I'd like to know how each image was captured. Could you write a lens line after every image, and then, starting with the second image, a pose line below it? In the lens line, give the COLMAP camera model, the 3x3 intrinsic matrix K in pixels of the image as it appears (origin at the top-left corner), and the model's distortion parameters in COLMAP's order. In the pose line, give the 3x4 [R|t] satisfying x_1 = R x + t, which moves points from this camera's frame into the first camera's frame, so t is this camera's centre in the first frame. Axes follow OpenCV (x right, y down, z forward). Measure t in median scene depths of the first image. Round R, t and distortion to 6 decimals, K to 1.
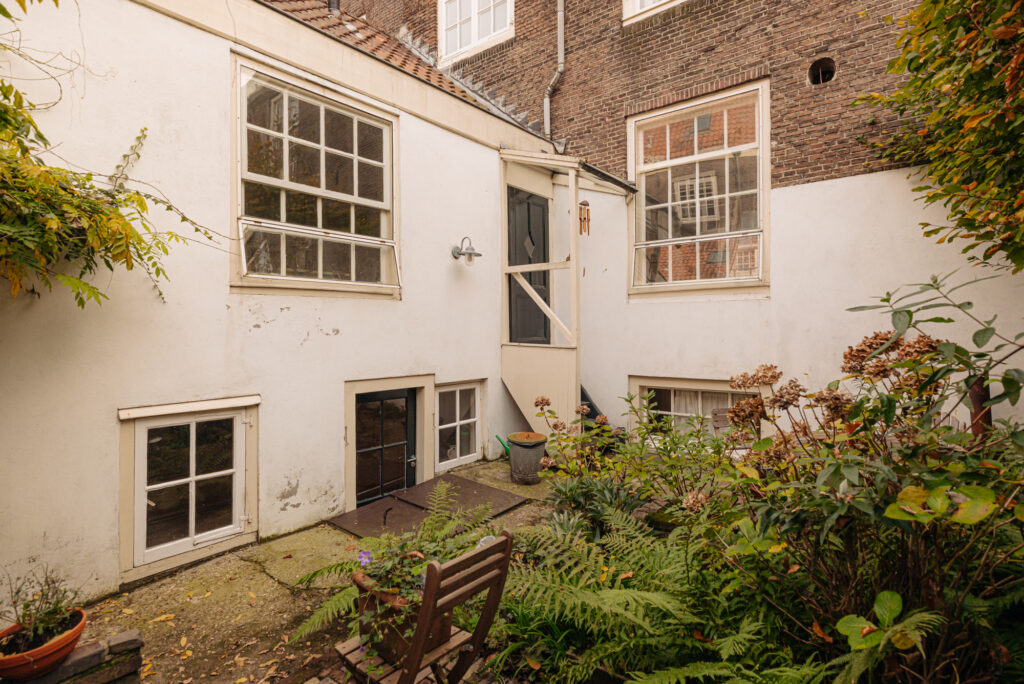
lens RADIAL K [[536.1, 0, 510.2], [0, 536.1, 336.1], [0, 0, 1]] dist [0.006358, 0.001190]
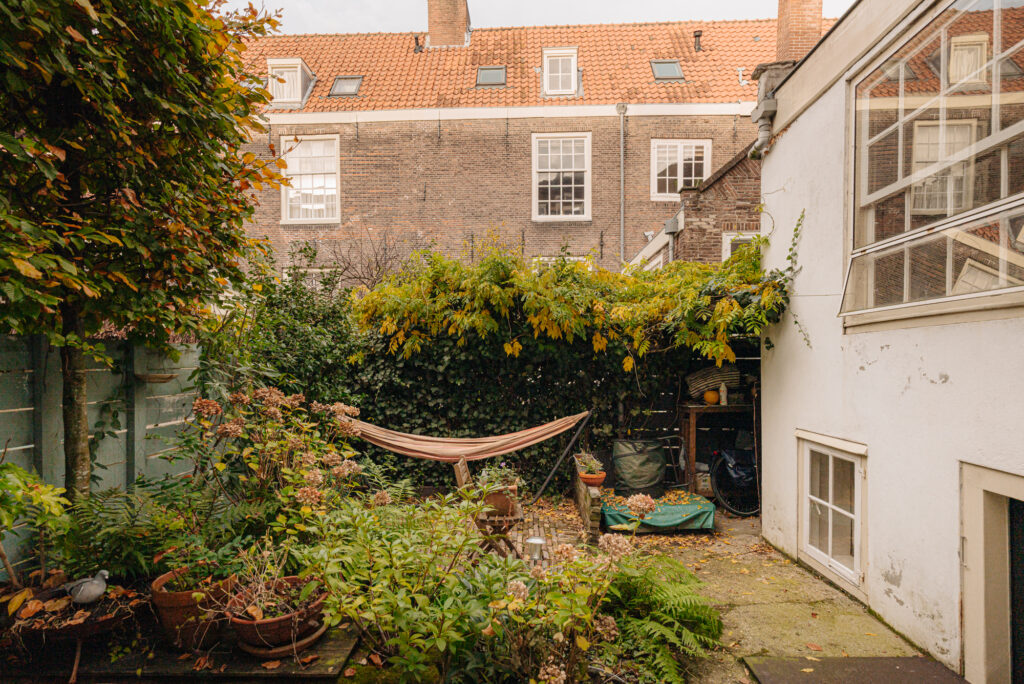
lens RADIAL K [[501.1, 0, 520.6], [0, 501.1, 365.4], [0, 0, 1]] dist [0.001493, 0.002804]
pose [[-0.785343, 0.025771, -0.618524, 0.512193], [0.017042, 0.999654, 0.020013, -0.051454], [0.618826, 0.005176, -0.785511, 1.348485]]
